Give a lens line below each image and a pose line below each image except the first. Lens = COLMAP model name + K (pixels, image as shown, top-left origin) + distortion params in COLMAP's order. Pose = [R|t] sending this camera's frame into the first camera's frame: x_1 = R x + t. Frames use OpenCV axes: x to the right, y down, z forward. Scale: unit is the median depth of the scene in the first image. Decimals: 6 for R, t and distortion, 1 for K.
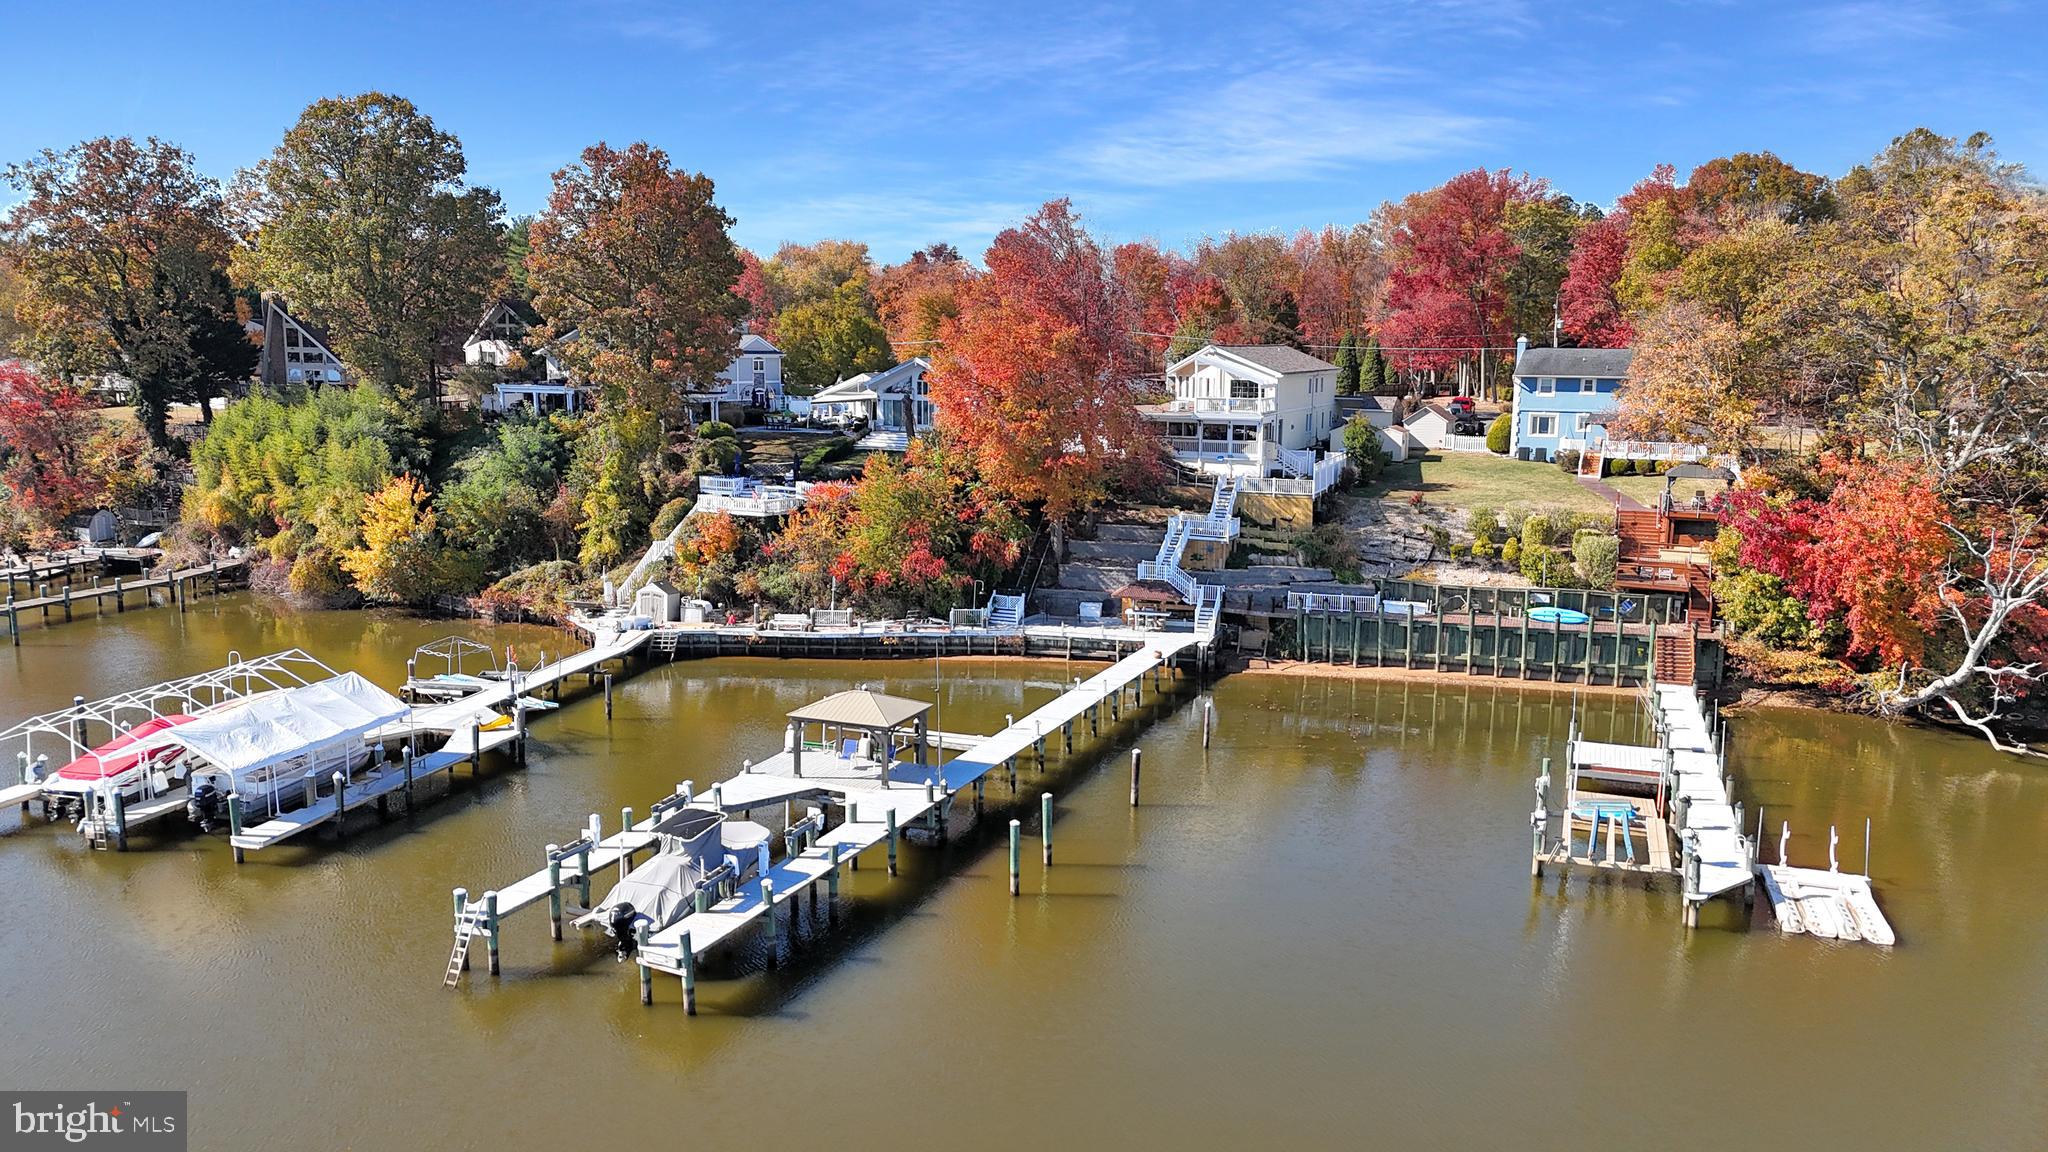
lens RADIAL K [[1502.3, 0, 1021.6], [0, 1502.3, 581.9], [0, 0, 1]] dist [0.093090, -0.093186]
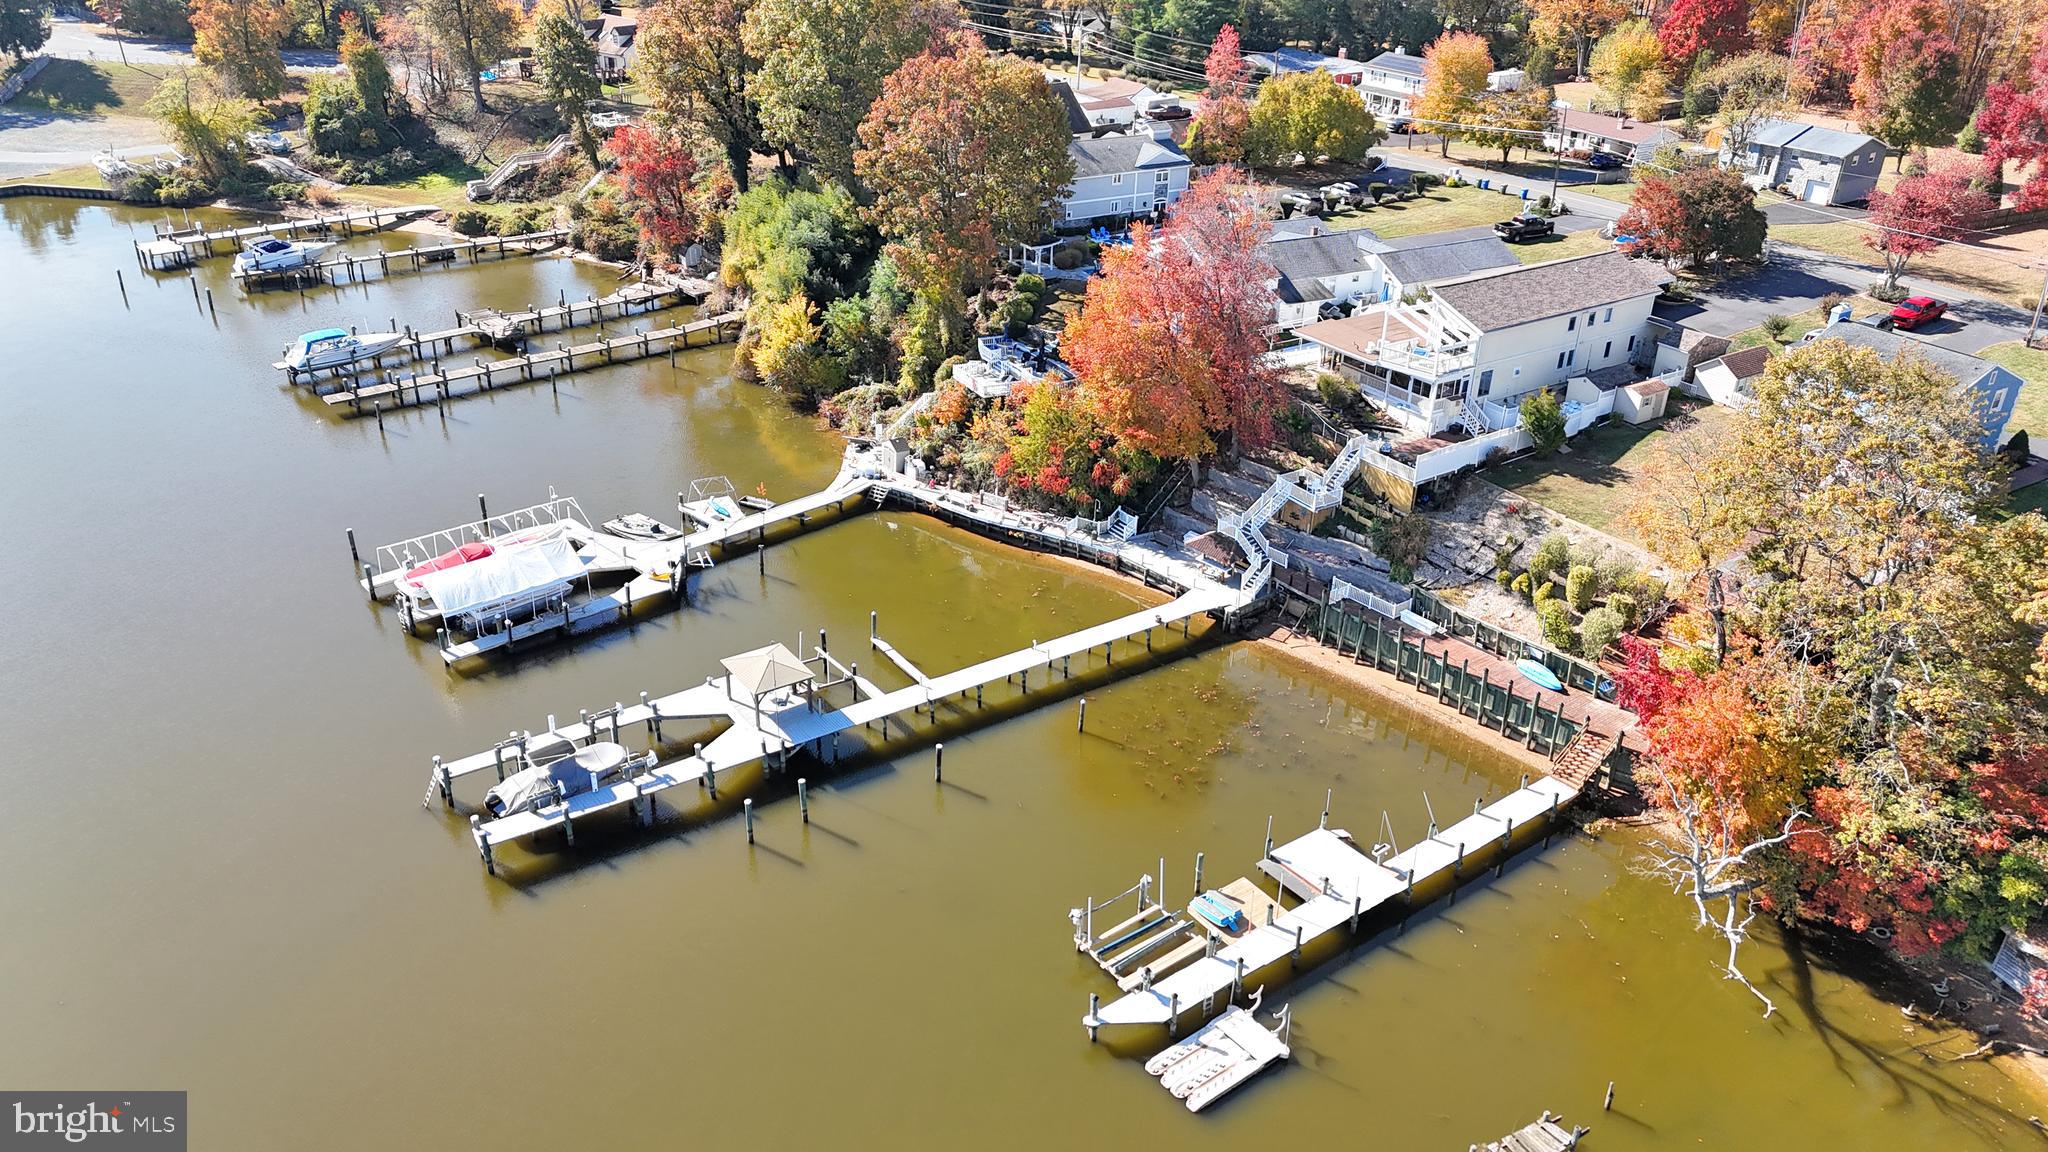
lens RADIAL K [[1488.7, 0, 1026.8], [0, 1488.7, 598.3], [0, 0, 1]] dist [0.080537, -0.074125]
pose [[0.841295, 0.265902, -0.470658, 0.494217], [-0.104442, 0.934207, 0.341100, -0.320580], [0.530391, -0.237809, 0.813715, -0.018738]]
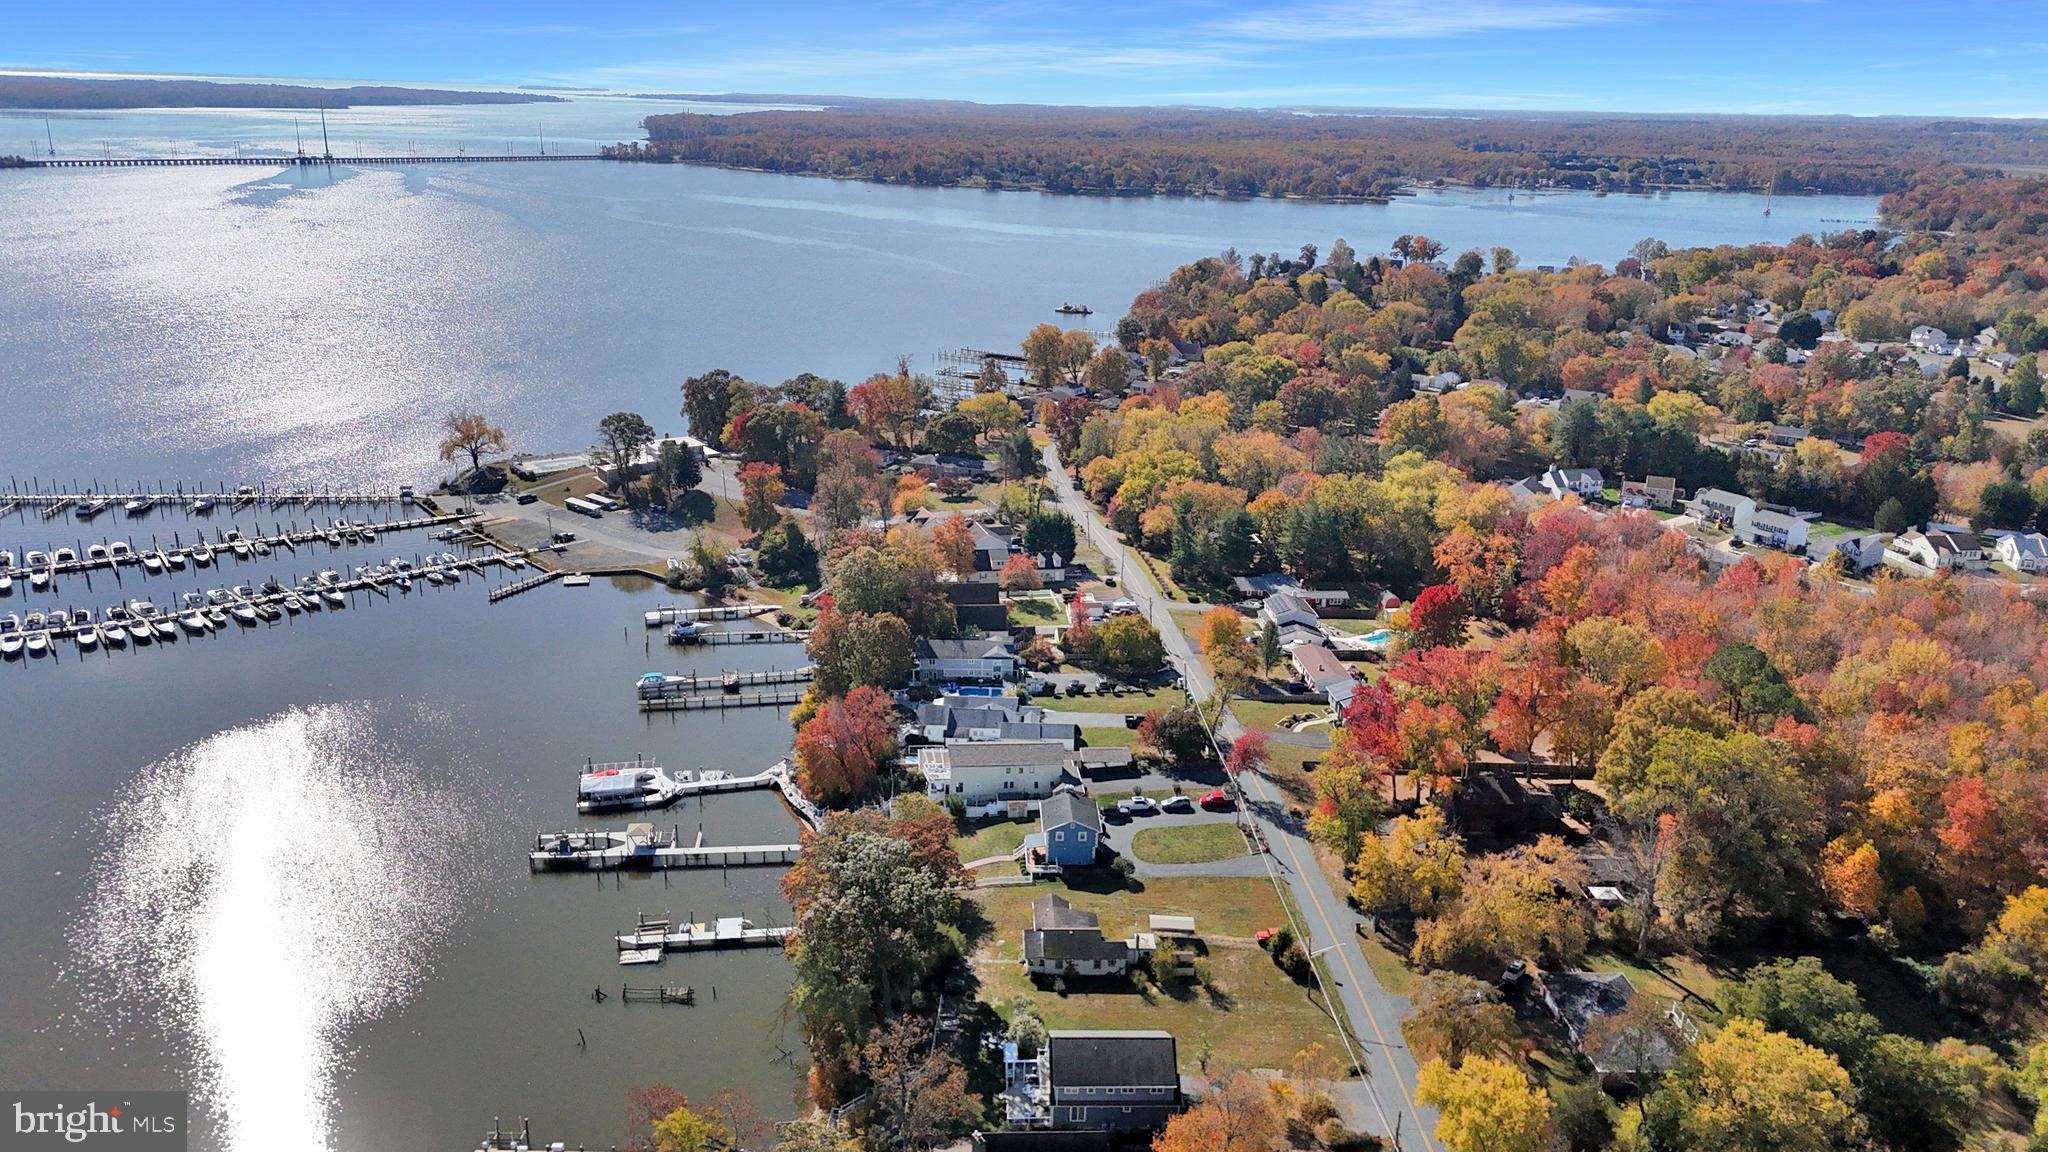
lens RADIAL K [[1503.6, 0, 1027.8], [0, 1503.6, 573.3], [0, 0, 1]] dist [0.068543, -0.056869]
pose [[0.475358, 0.267361, -0.838184, 2.544355], [-0.157871, 0.963165, 0.217693, -1.147638], [0.865512, 0.028843, 0.500057, -0.164328]]
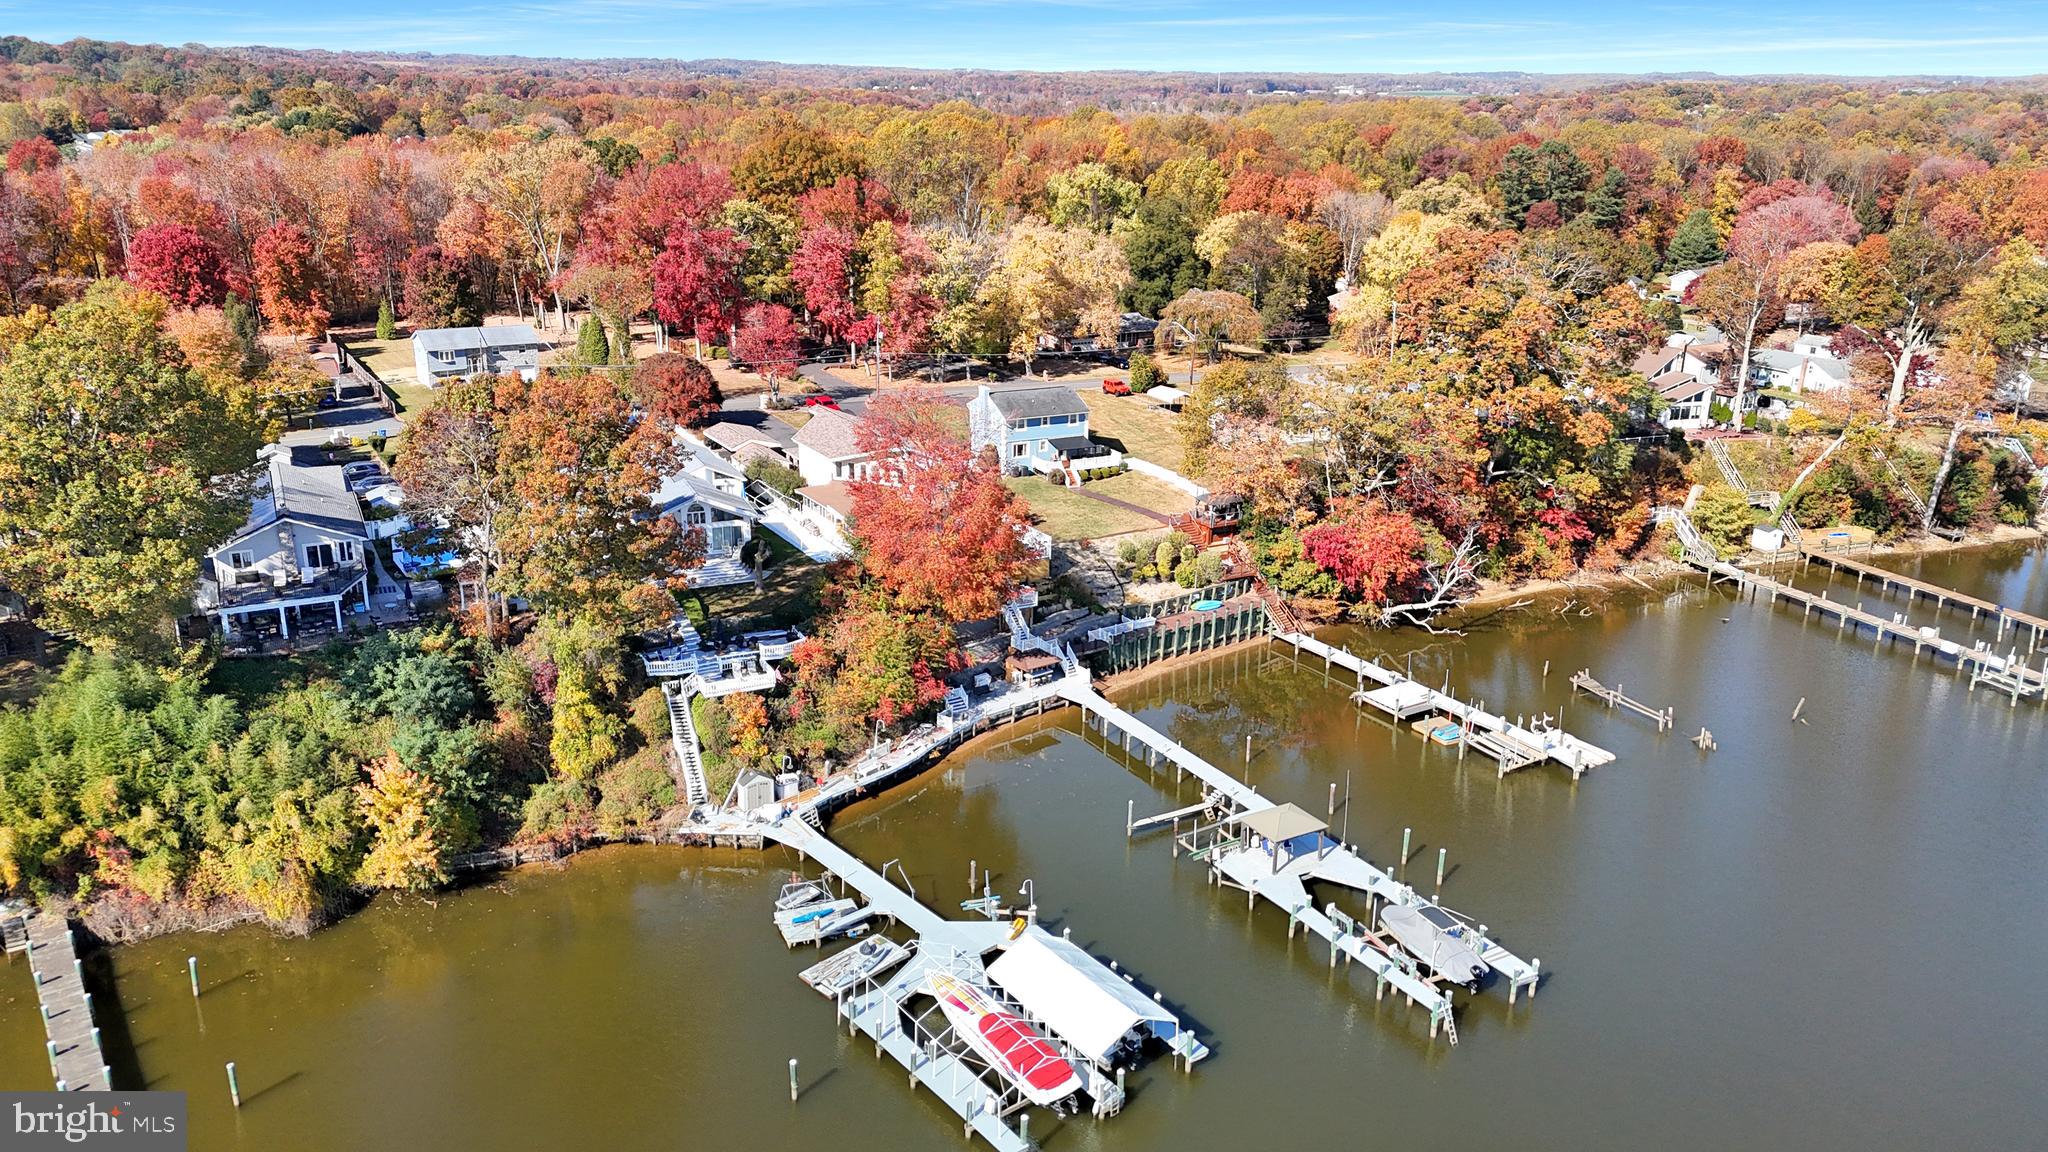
lens RADIAL K [[1496.8, 0, 1025.9], [0, 1496.8, 580.8], [0, 0, 1]] dist [0.081474, -0.075324]
pose [[0.596366, -0.251986, 0.762136, -0.950494], [0.117791, 0.966644, 0.227432, -0.375859], [-0.794023, -0.045860, 0.606155, 0.147245]]
